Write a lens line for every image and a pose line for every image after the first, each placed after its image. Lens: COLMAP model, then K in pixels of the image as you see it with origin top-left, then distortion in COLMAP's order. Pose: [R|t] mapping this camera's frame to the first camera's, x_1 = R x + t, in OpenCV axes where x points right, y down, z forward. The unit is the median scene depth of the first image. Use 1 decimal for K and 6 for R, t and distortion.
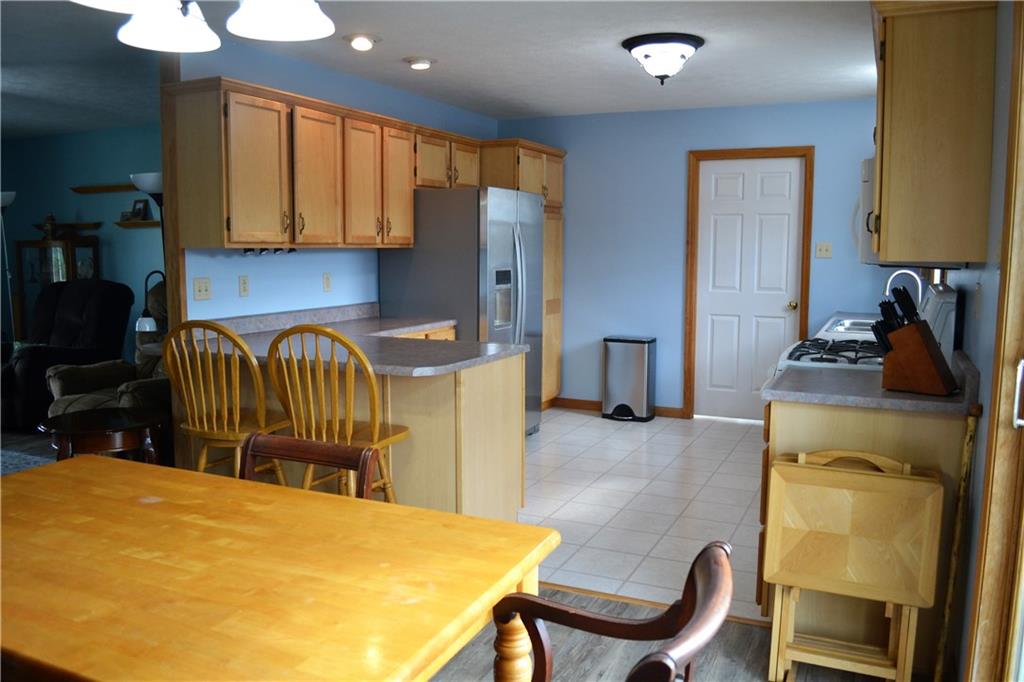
lens RADIAL K [[817.6, 0, 510.0], [0, 817.6, 351.1], [0, 0, 1]] dist [-0.084717, 0.000473]
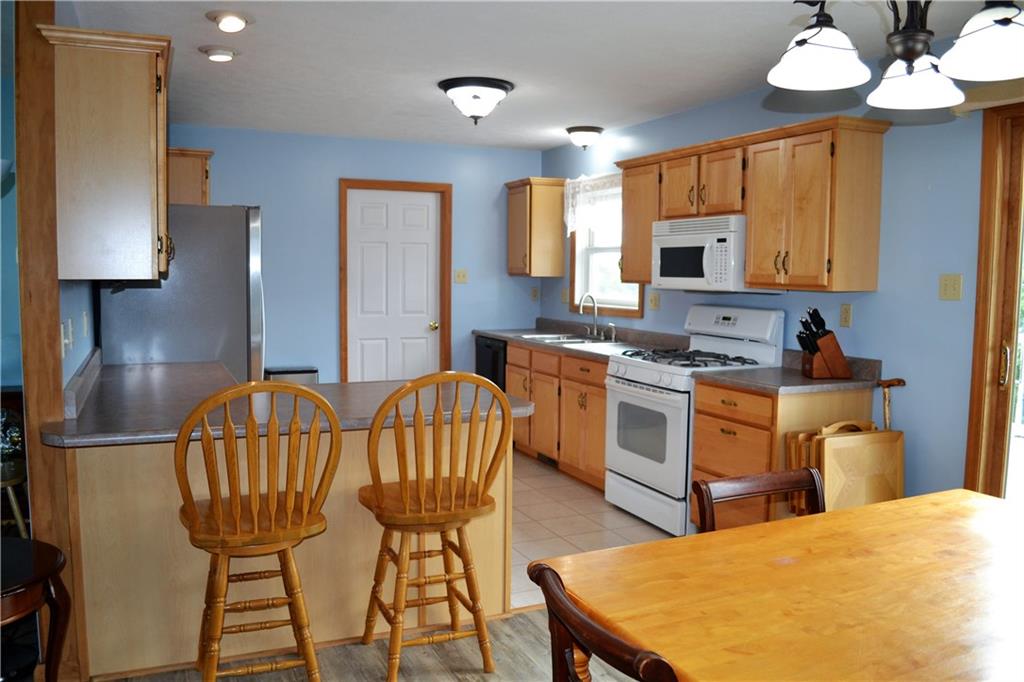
lens RADIAL K [[817.6, 0, 510.0], [0, 817.6, 351.1], [0, 0, 1]] dist [-0.084717, 0.000473]
pose [[0.658919, -0.065267, 0.749377, -0.427168], [0.083690, 0.996404, 0.013194, -0.029575], [-0.747544, 0.054022, 0.662012, 0.191701]]
